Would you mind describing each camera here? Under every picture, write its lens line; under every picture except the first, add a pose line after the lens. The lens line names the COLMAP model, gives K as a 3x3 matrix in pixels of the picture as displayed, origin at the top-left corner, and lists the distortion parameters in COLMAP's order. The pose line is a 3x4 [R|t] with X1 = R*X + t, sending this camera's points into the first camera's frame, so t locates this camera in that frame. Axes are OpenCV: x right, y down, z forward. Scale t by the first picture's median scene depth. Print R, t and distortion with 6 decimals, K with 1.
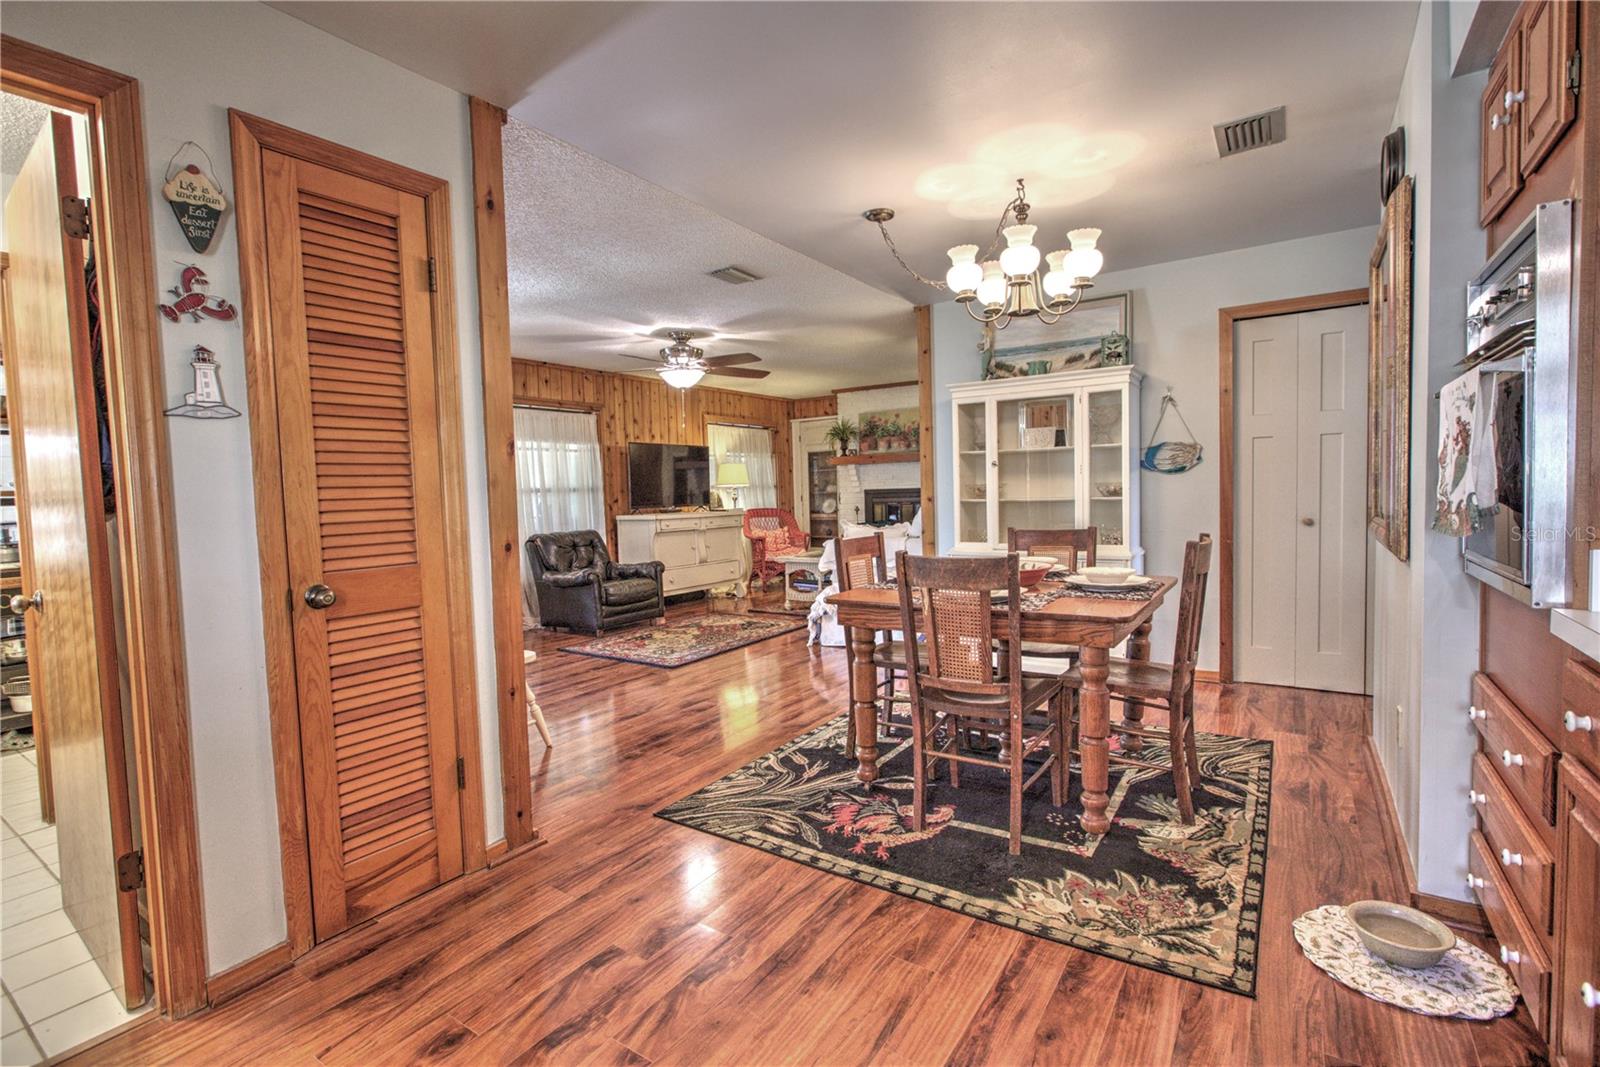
lens RADIAL K [[728.8, 0, 803.3], [0, 728.8, 529.7], [0, 0, 1]] dist [-0.013025, 0.006403]
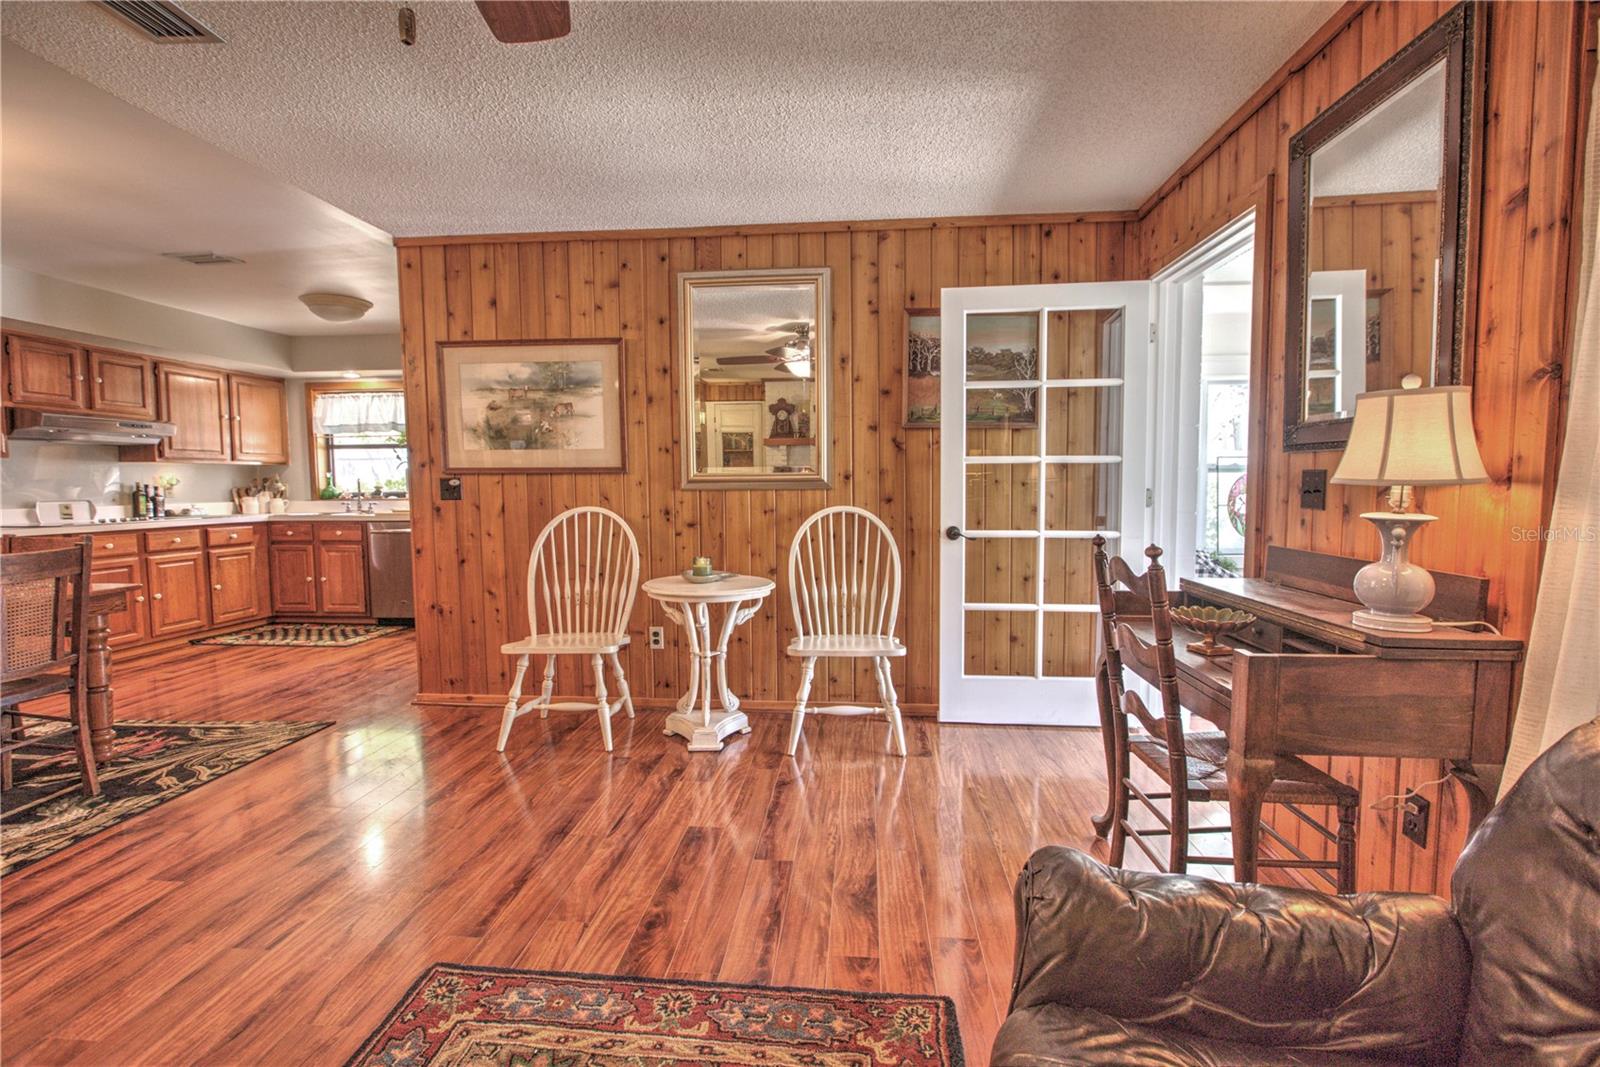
lens RADIAL K [[728.8, 0, 803.3], [0, 728.8, 529.7], [0, 0, 1]] dist [-0.013025, 0.006403]
pose [[-0.872205, 0.070160, -0.484082, -0.126289], [0.007703, 0.991507, 0.129823, -0.048577], [0.489080, 0.109504, -0.865338, 0.954080]]
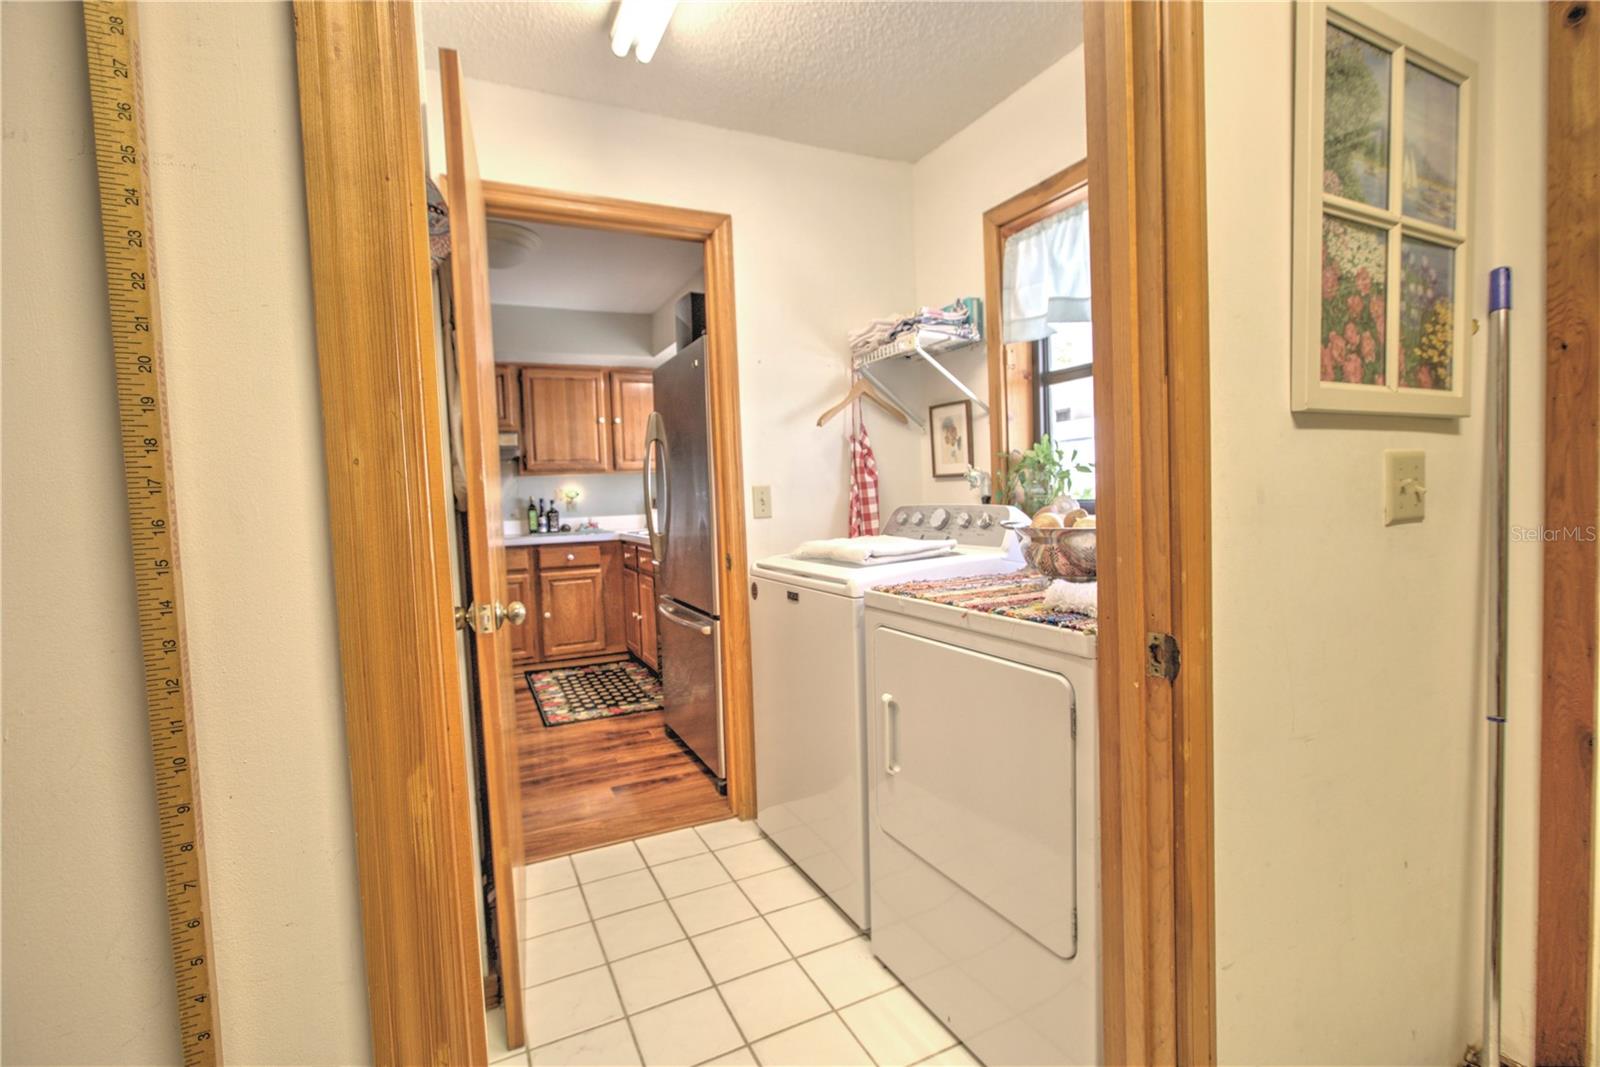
lens RADIAL K [[724.8, 0, 803.3], [0, 724.8, 529.4], [0, 0, 1]] dist [-0.013288, 0.005753]
pose [[-0.868305, 0.037809, 0.494588, -0.498743], [0.092111, 0.992039, 0.085875, -0.008717], [-0.487403, 0.120122, -0.864875, 0.446332]]
